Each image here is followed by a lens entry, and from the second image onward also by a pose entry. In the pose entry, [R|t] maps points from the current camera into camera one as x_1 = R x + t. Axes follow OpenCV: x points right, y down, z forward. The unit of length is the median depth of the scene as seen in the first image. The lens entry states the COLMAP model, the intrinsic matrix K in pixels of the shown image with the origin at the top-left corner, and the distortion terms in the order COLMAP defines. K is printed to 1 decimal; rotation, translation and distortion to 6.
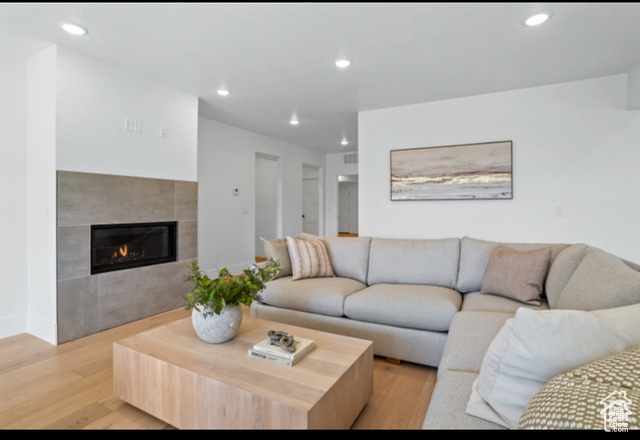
lens RADIAL K [[321.8, 0, 330.9], [0, 321.8, 206.1], [0, 0, 1]] dist [-0.024578, 0.001333]
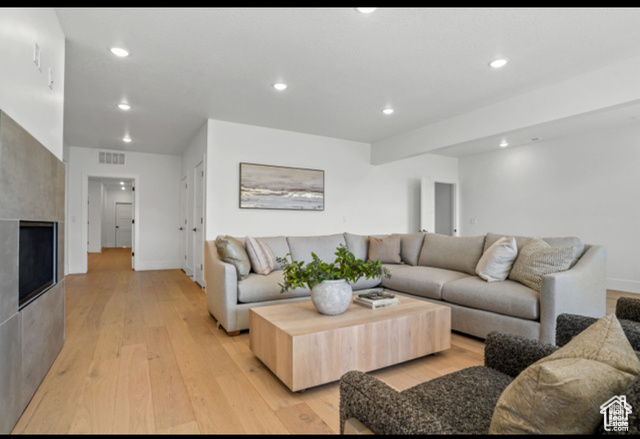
lens RADIAL K [[321.8, 0, 320.4], [0, 321.8, 224.7], [0, 0, 1]] dist [-0.024578, 0.001333]
pose [[0.548659, 0.005771, 0.836026, -0.626818], [-0.007445, 0.999970, -0.002017, 0.043035], [-0.836013, -0.005117, 0.548686, 0.176711]]
